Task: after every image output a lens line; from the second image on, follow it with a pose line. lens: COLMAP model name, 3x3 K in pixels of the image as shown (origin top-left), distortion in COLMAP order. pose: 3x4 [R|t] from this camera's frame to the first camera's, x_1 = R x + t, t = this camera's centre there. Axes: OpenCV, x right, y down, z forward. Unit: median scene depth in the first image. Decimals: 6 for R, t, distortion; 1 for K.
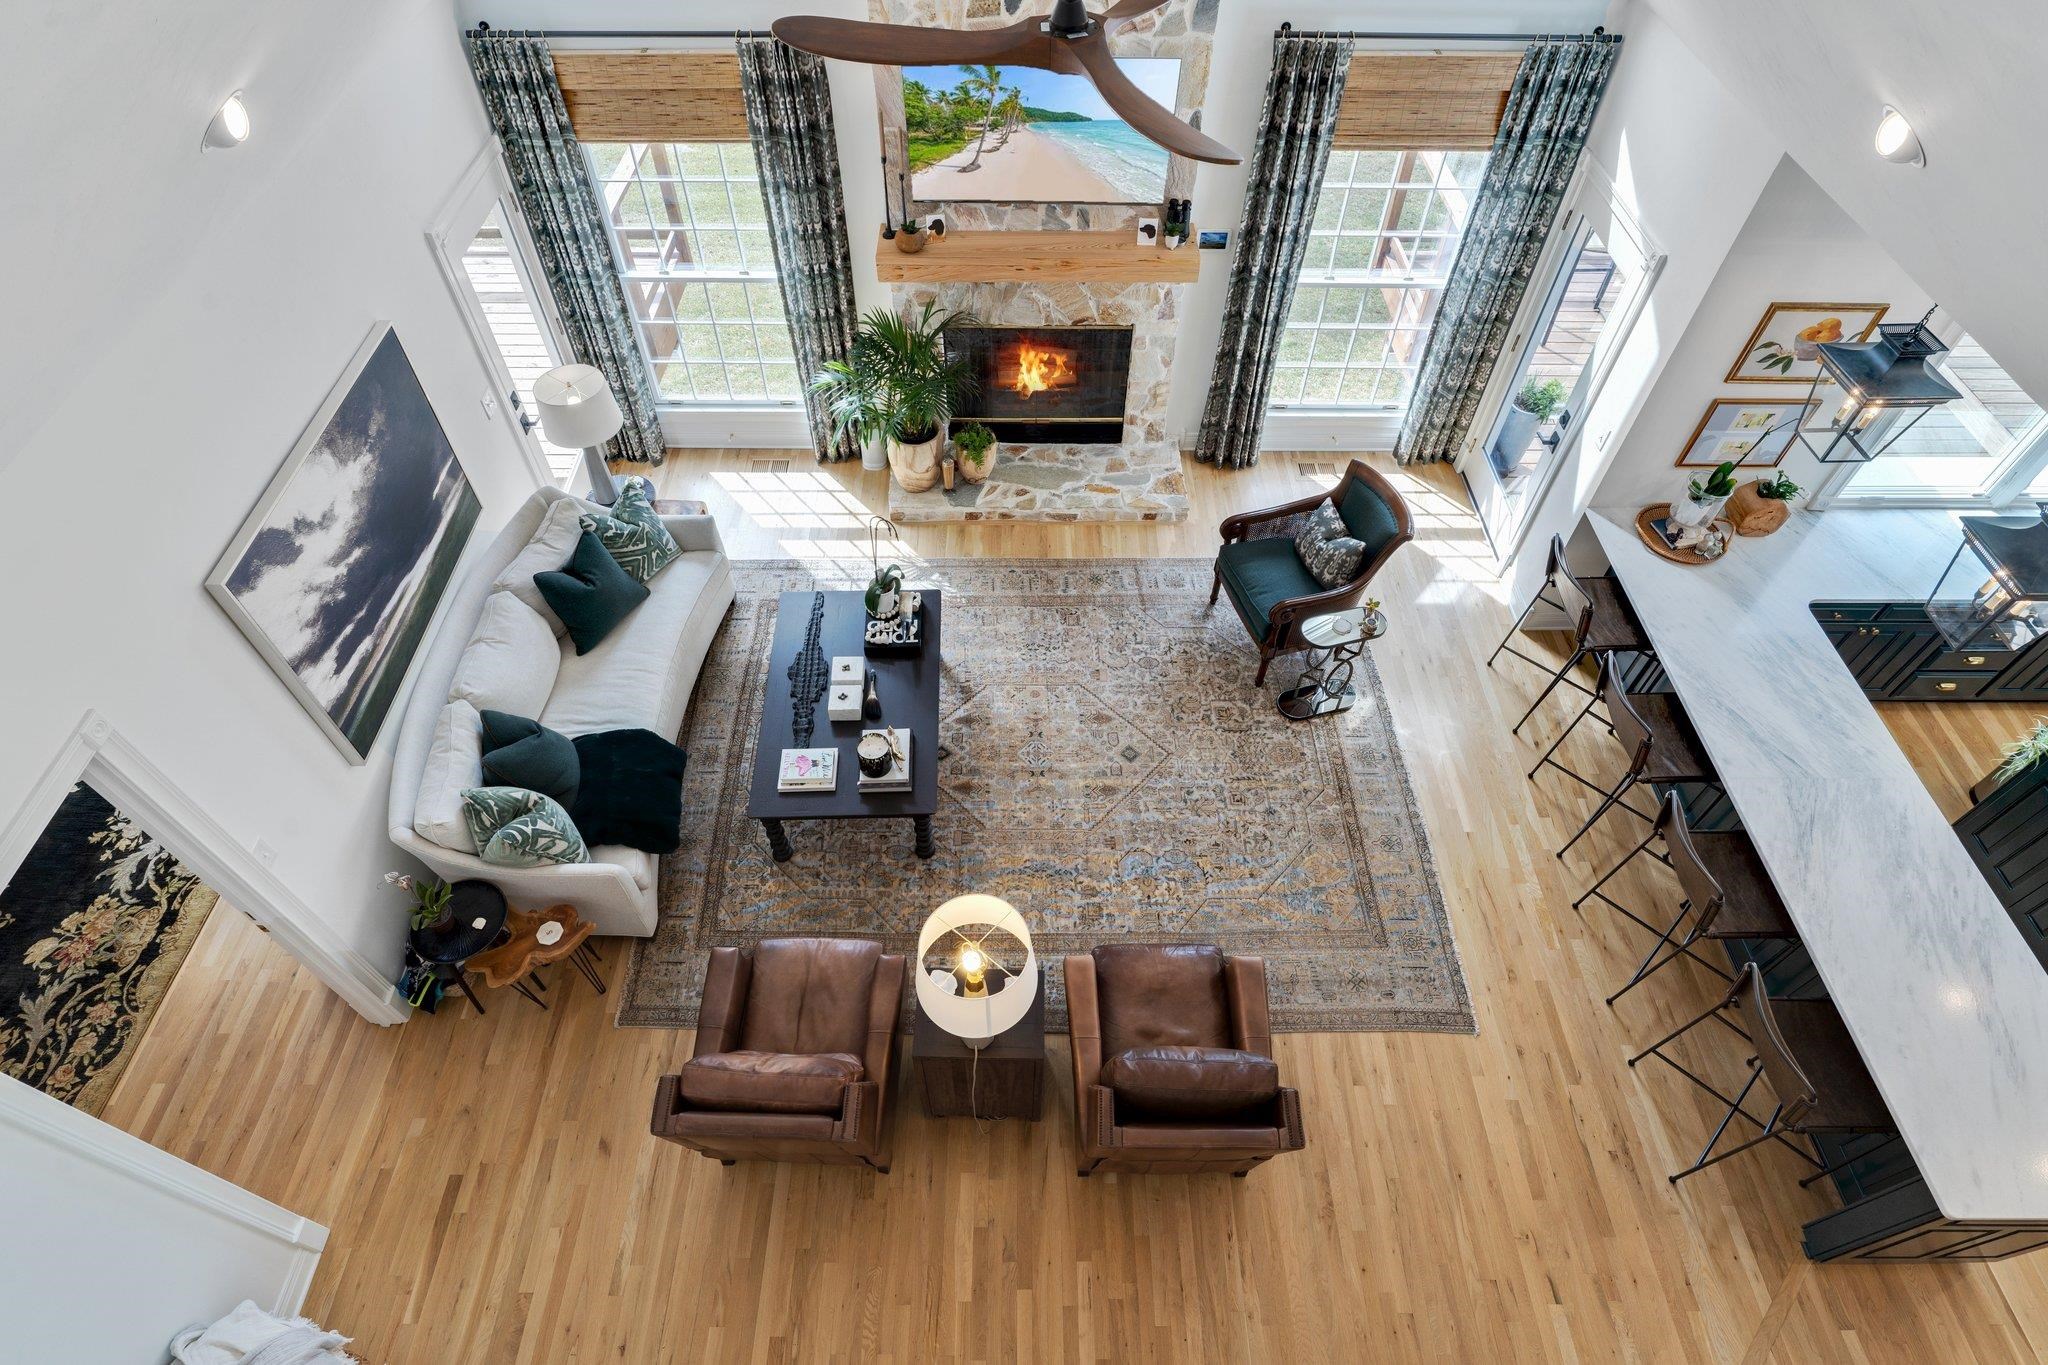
lens RADIAL K [[1073.8, 0, 1016.4], [0, 1073.8, 687.8], [0, 0, 1]] dist [0.001302, 0.000025]
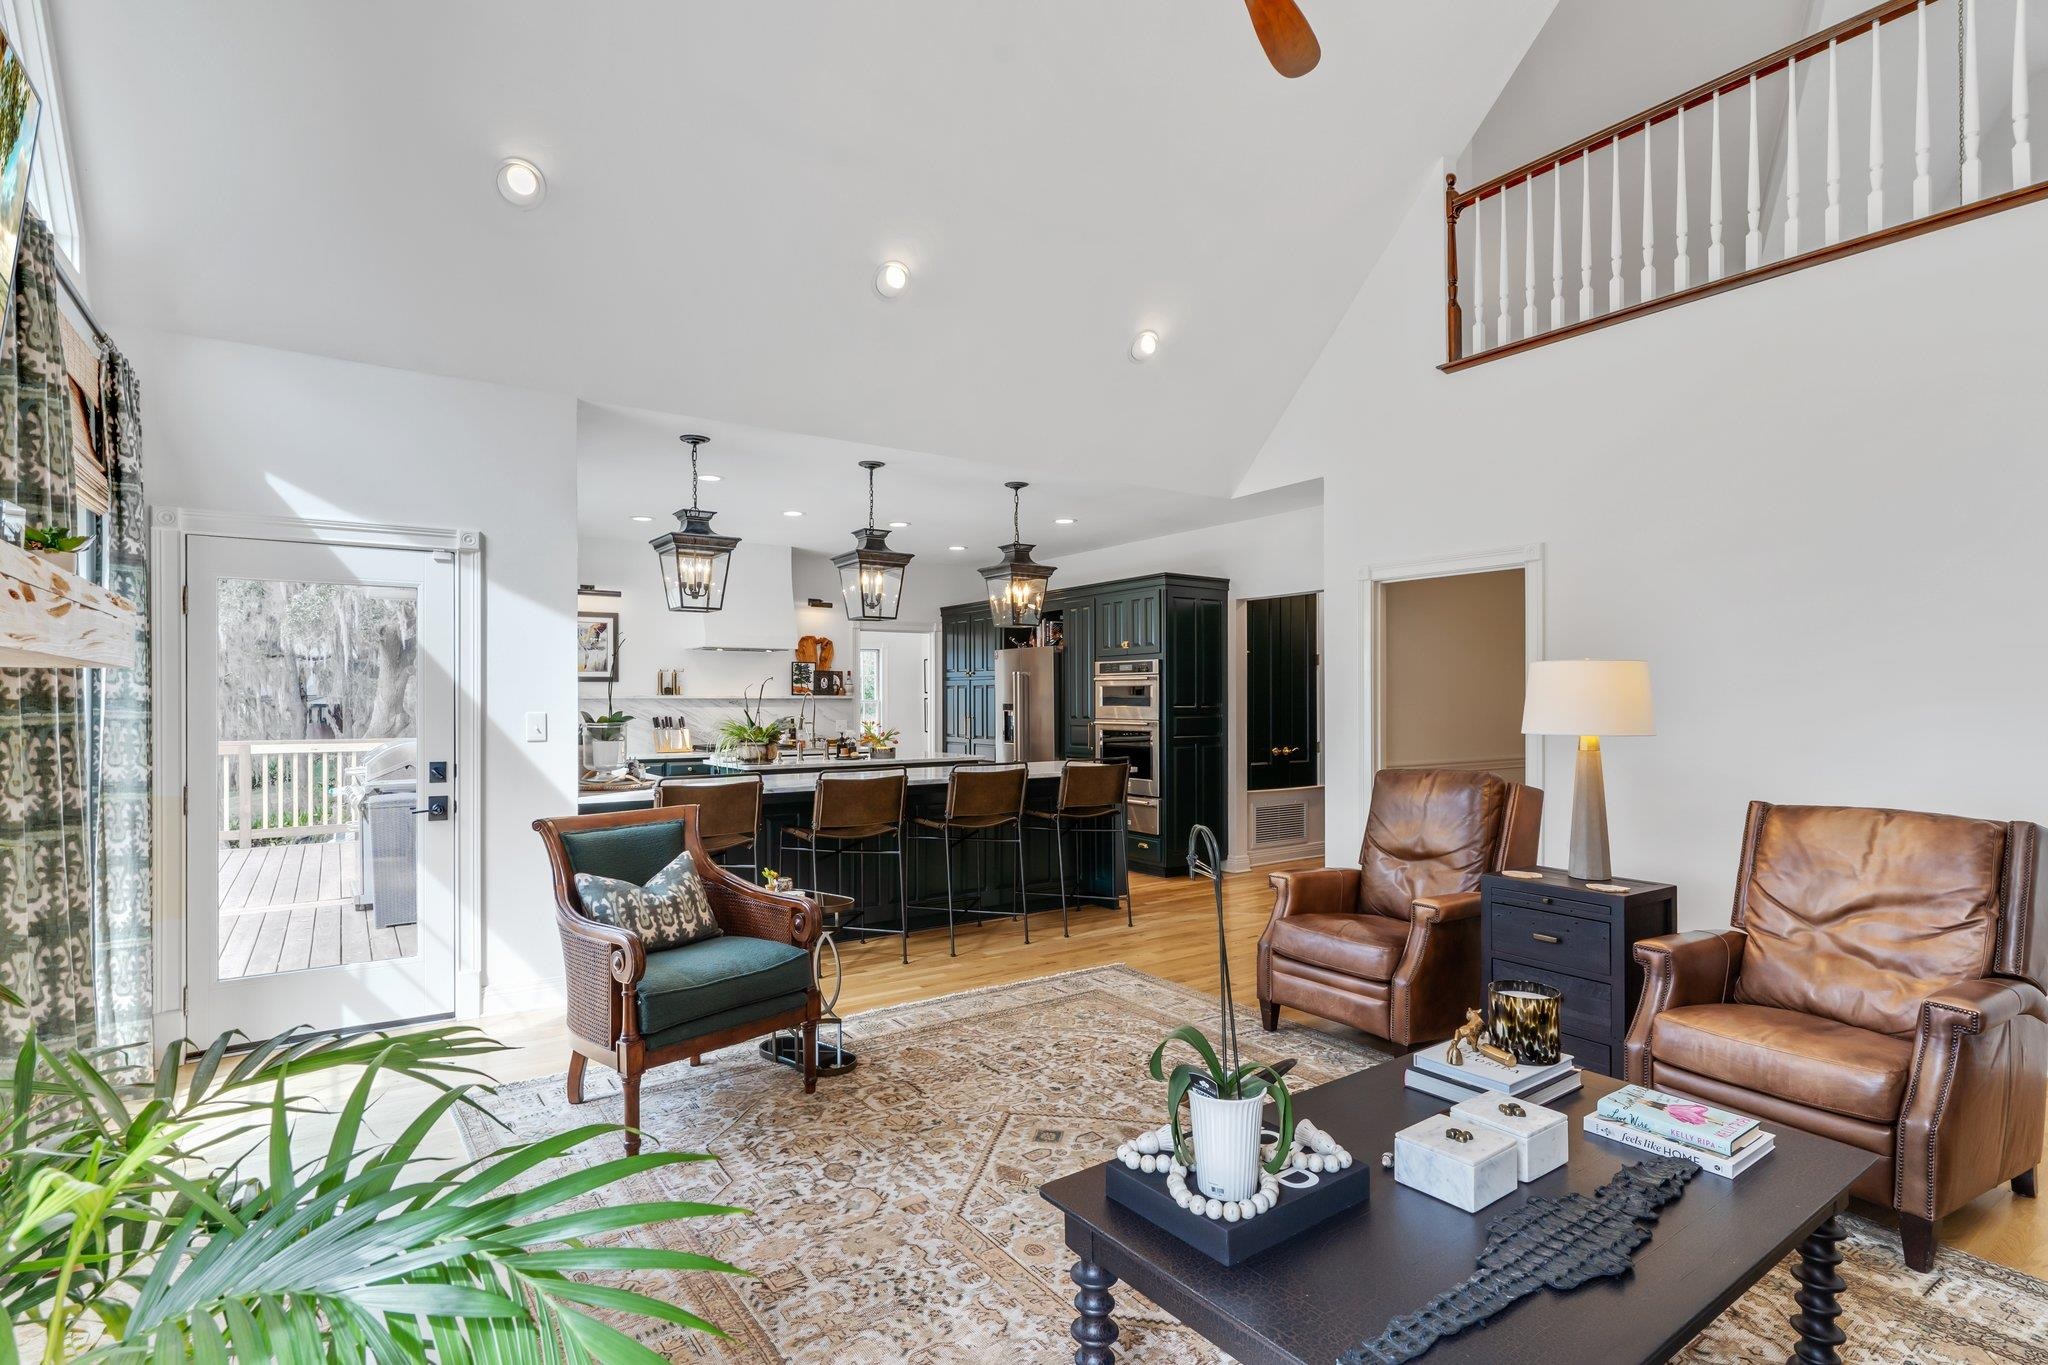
lens RADIAL K [[992.3, 0, 1019.5], [0, 992.3, 694.9], [0, 0, 1]] dist [-0.003301, -0.000692]
pose [[-0.562678, 0.000617, 0.826676, -0.334720], [0.643462, 0.628130, 0.437504, -0.338262], [-0.518990, 0.778108, -0.353832, 1.020192]]
